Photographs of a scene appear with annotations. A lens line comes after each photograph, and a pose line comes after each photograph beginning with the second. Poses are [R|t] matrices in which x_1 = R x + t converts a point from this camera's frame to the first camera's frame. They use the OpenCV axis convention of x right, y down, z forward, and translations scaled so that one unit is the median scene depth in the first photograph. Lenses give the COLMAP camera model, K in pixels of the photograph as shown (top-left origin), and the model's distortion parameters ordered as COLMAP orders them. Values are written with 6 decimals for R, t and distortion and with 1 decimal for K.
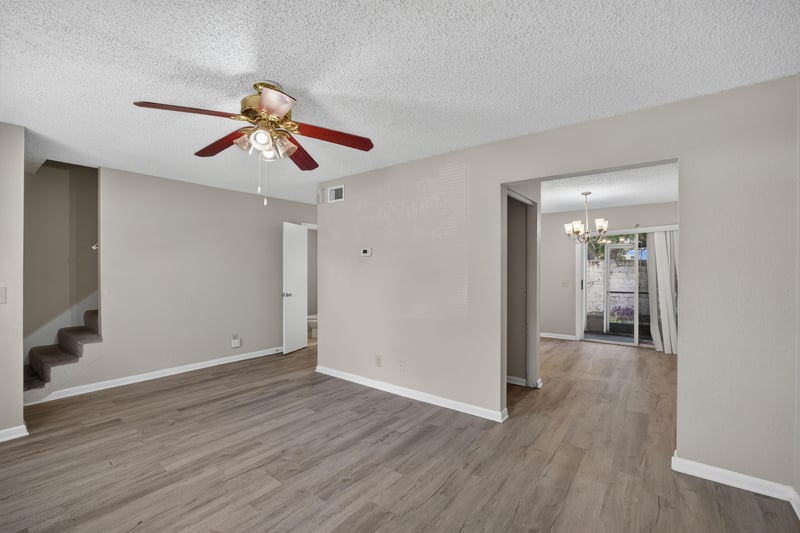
lens RADIAL K [[343.2, 0, 402.7], [0, 343.2, 264.4], [0, 0, 1]] dist [-0.017923, 0.002028]
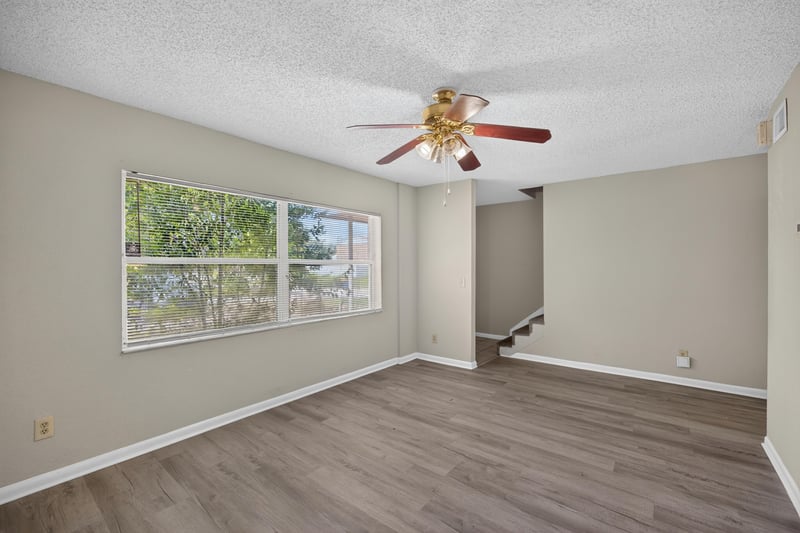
lens RADIAL K [[343.2, 0, 396.6], [0, 343.2, 252.8], [0, 0, 1]] dist [-0.017923, 0.002028]
pose [[-0.015782, -0.040534, -0.999054, 0.467049], [0.012108, 0.999097, -0.040727, 0.017240], [0.999802, -0.012739, -0.015277, 0.607010]]
